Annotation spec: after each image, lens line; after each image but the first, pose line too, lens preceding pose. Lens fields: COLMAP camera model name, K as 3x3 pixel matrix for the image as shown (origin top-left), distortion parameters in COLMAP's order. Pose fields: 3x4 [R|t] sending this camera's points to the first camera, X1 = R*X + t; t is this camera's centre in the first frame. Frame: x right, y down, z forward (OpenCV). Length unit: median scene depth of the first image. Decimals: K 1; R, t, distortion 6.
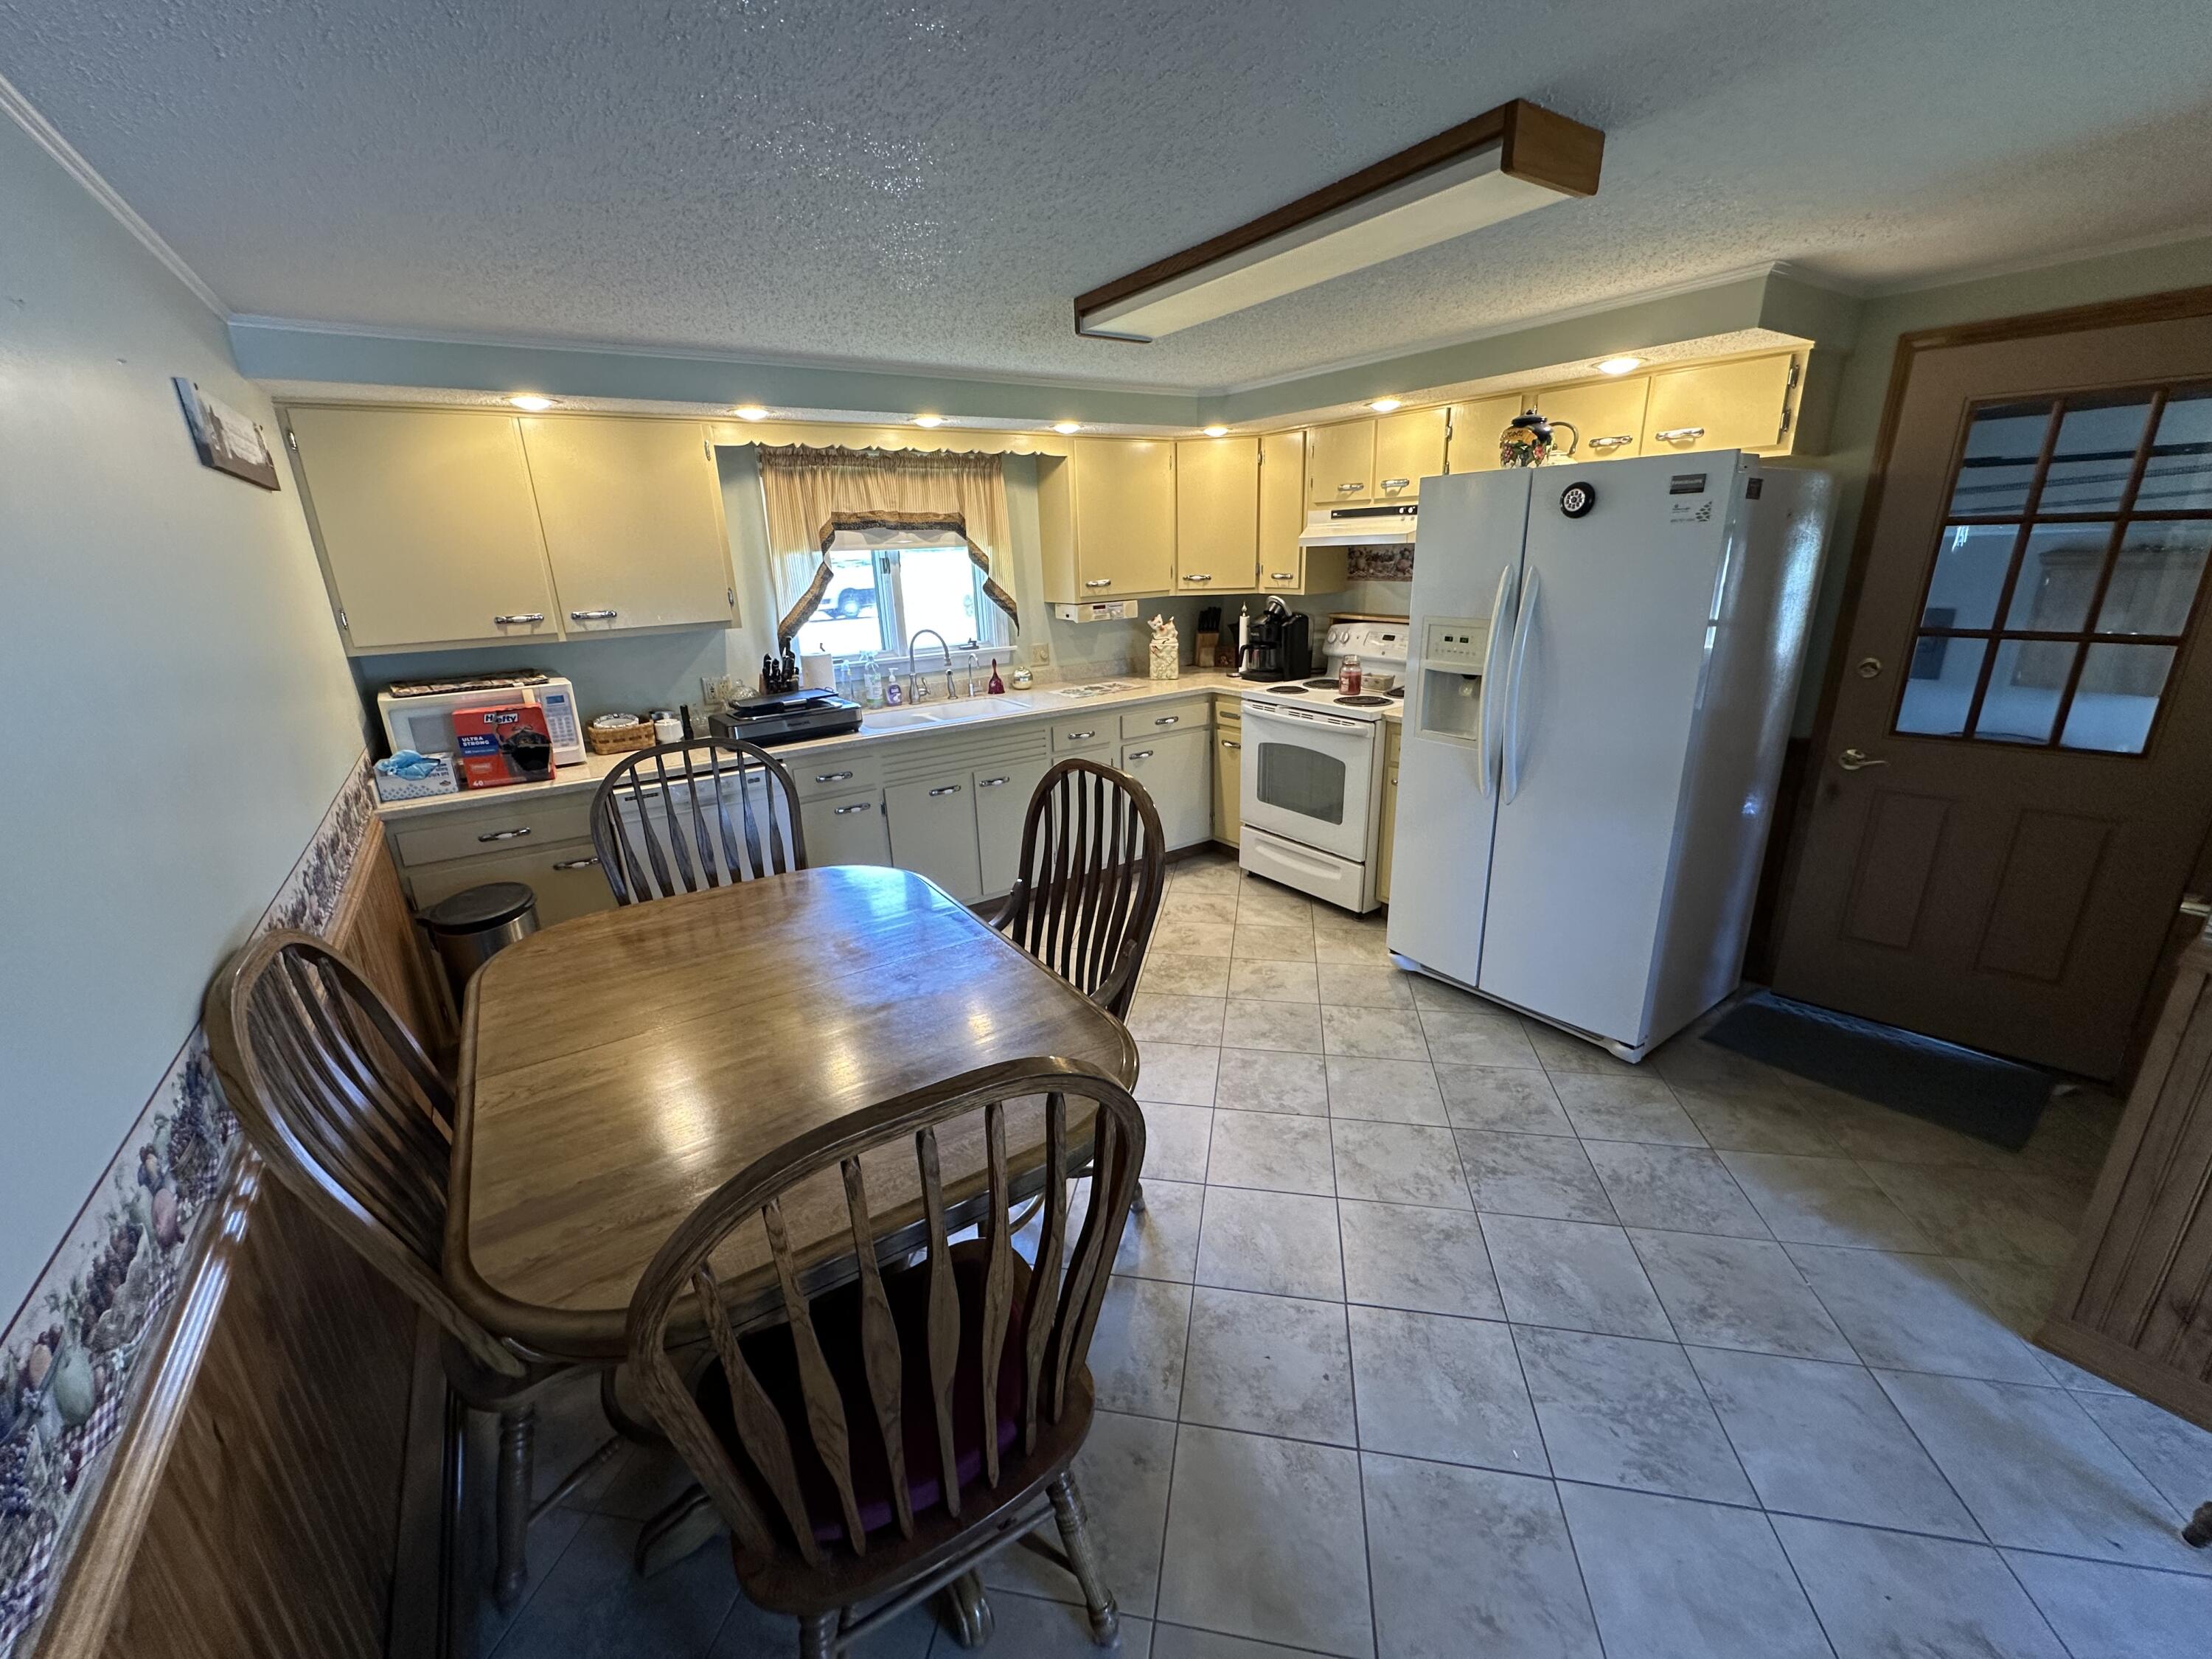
lens RADIAL K [[884.7, 0, 1106.0], [0, 884.7, 829.5], [0, 0, 1]] dist [-0.000639, -0.000155]
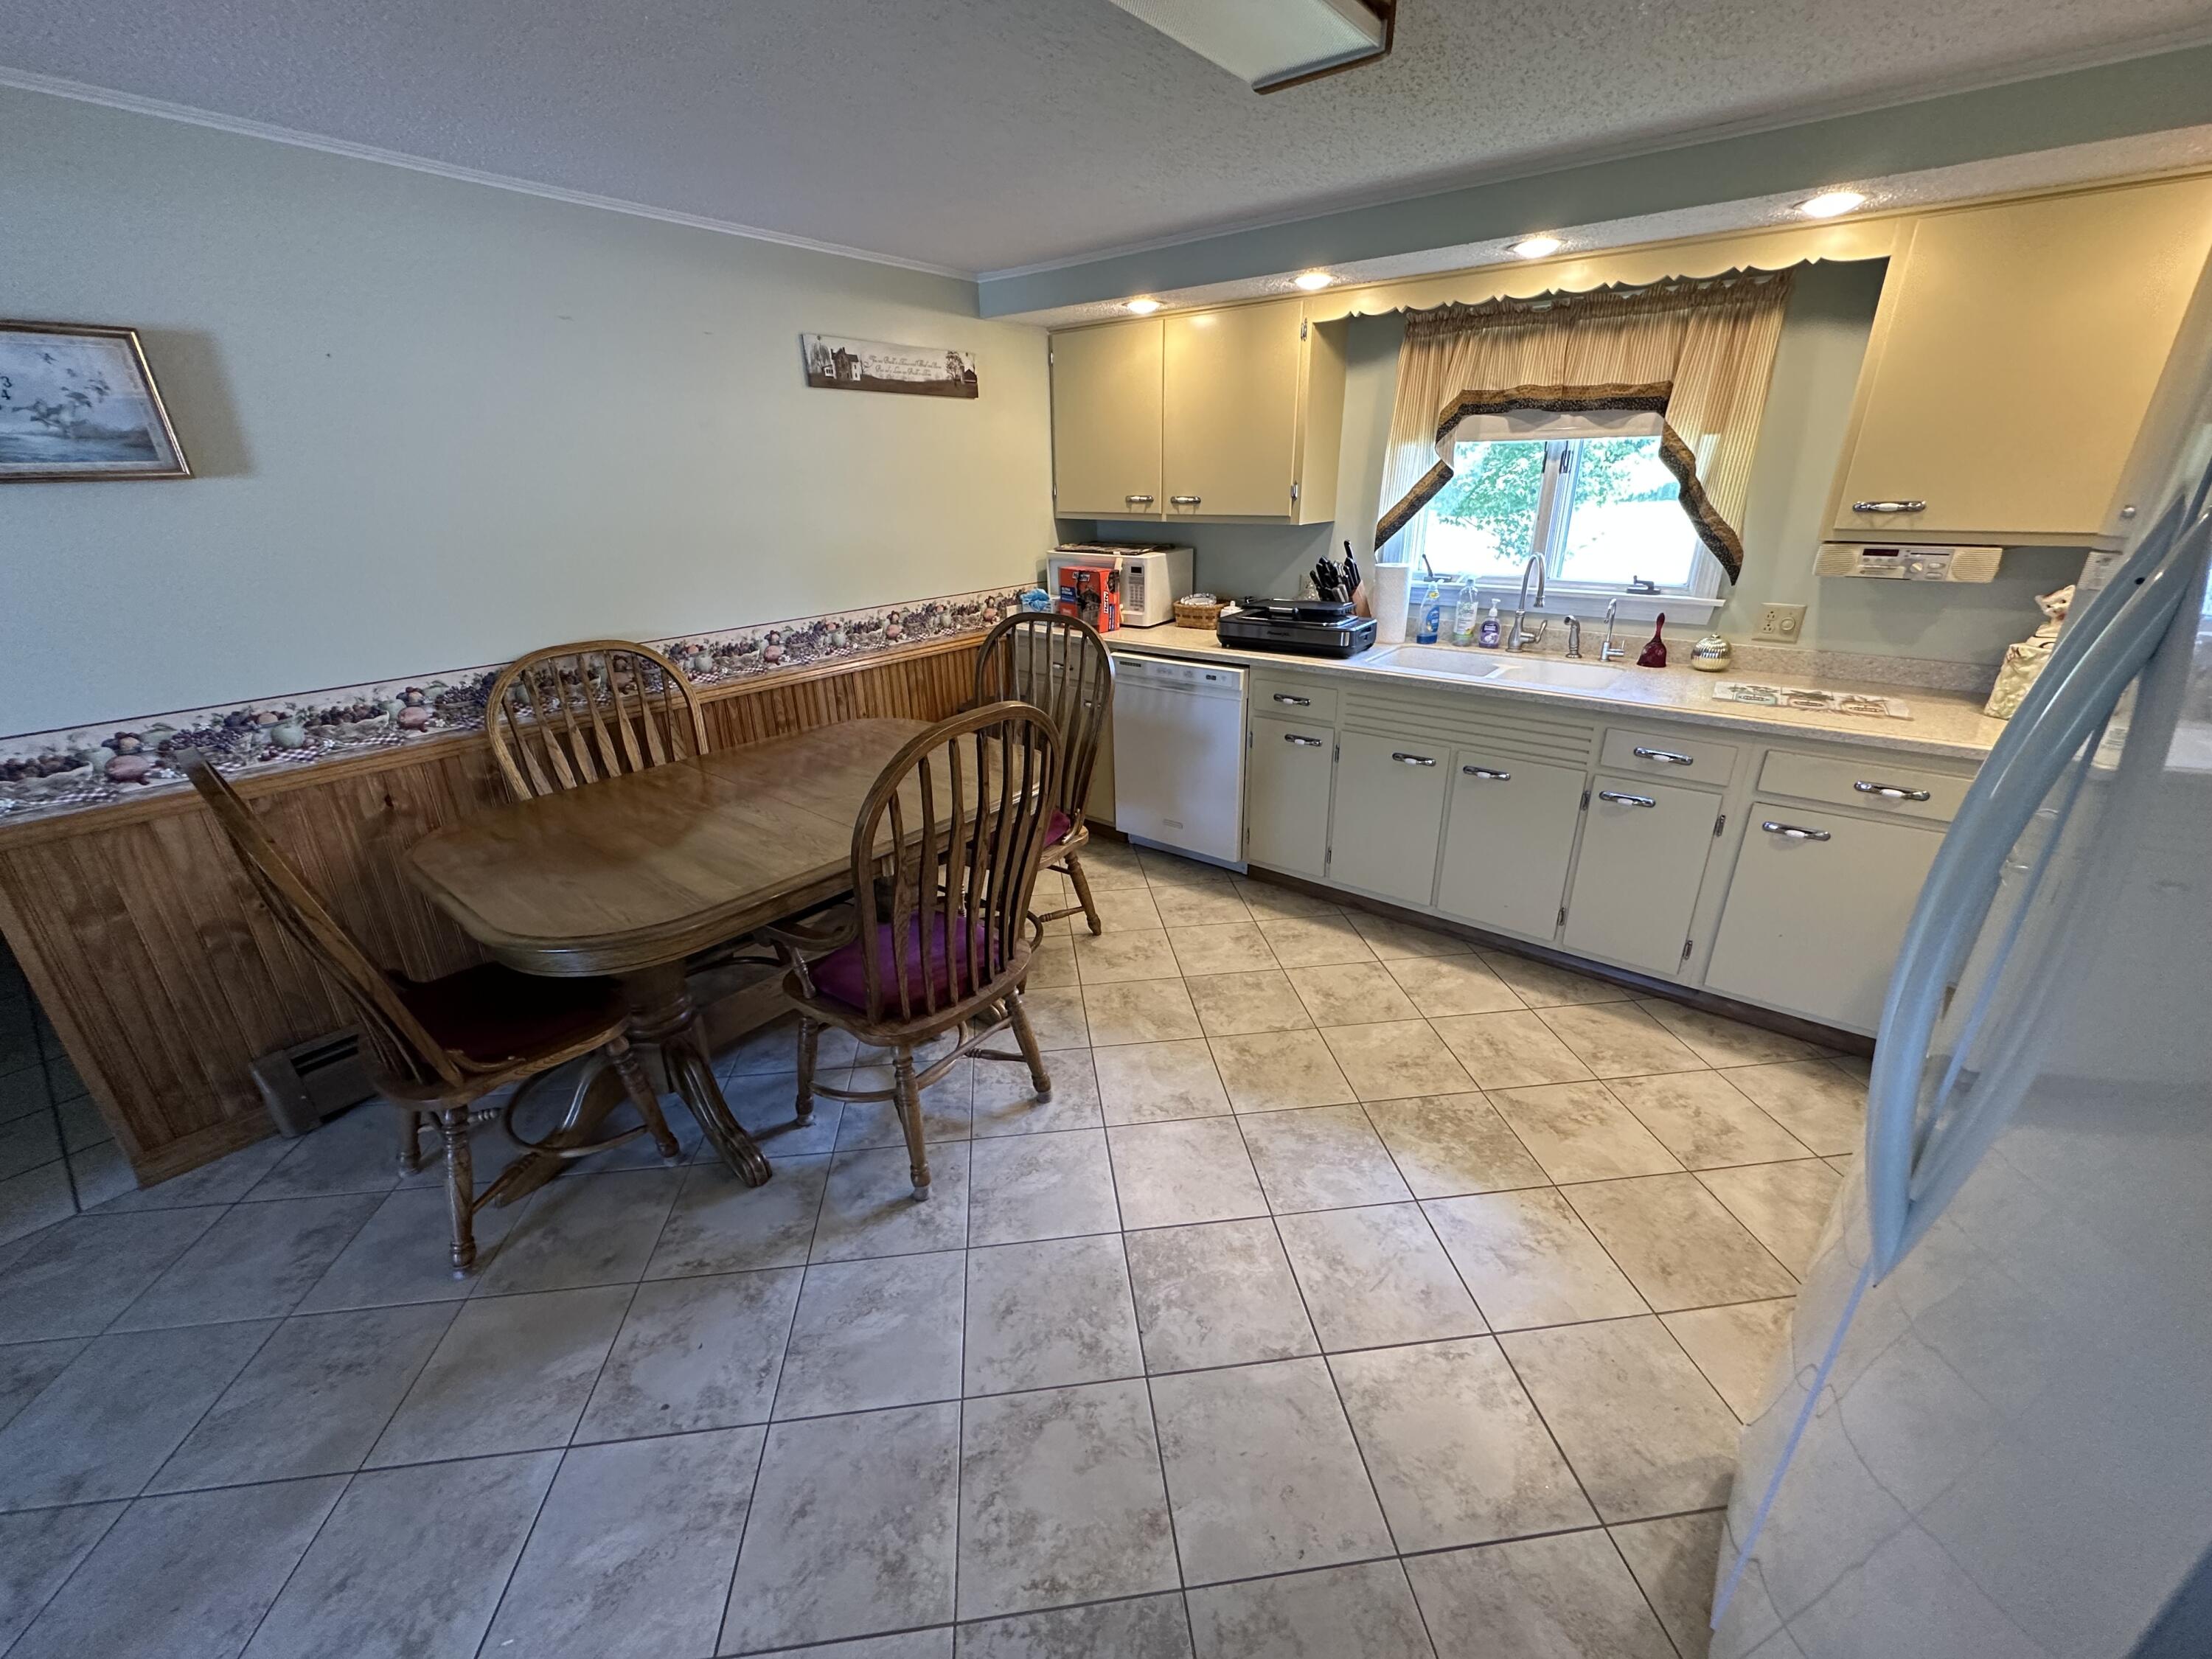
lens RADIAL K [[880.1, 0, 1106.0], [0, 880.1, 829.5], [0, 0, 1]] dist [-0.000167, -0.000302]
pose [[0.298503, 0.386829, -0.872502, 0.445705], [-0.289861, 0.907743, 0.303286, -0.146237], [0.909327, 0.162373, 0.383091, 0.465434]]
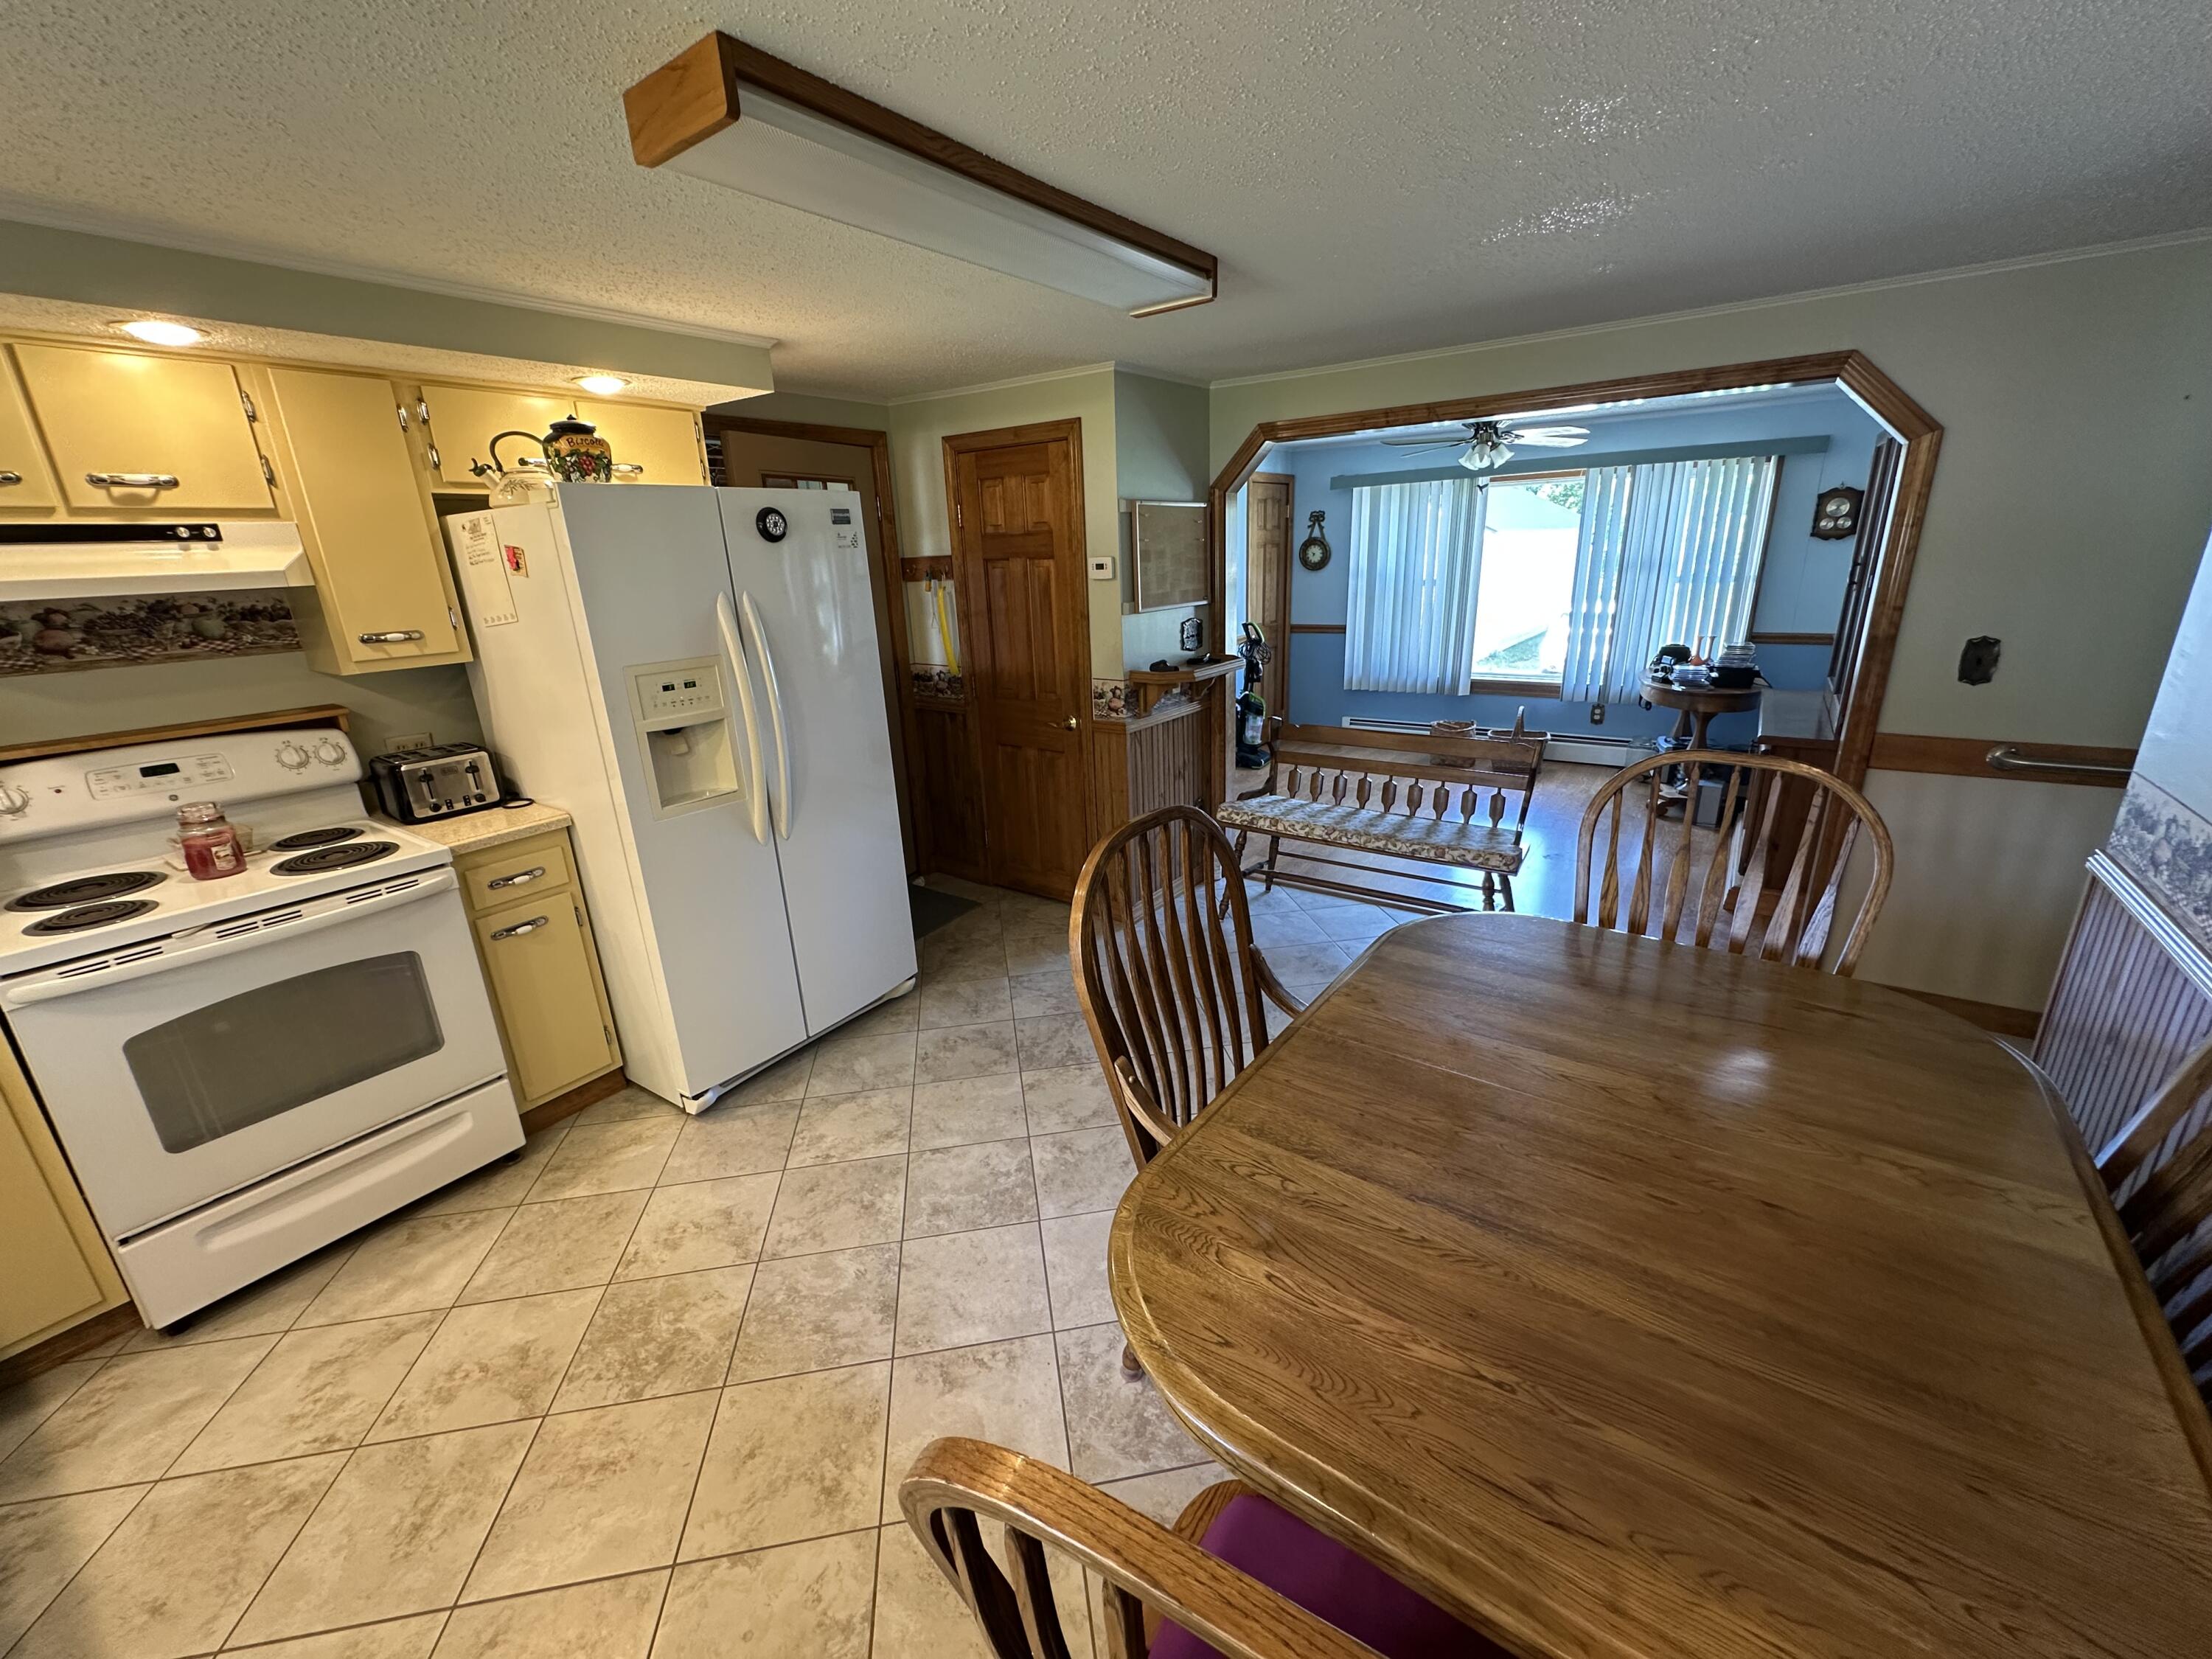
lens RADIAL K [[880.1, 0, 1106.0], [0, 880.1, 829.5], [0, 0, 1]] dist [-0.000167, -0.000302]
pose [[-0.335818, -0.246088, 0.909212, -0.401563], [0.336741, 0.870110, 0.359881, -0.202908], [-0.879677, 0.427024, -0.209331, 0.686737]]
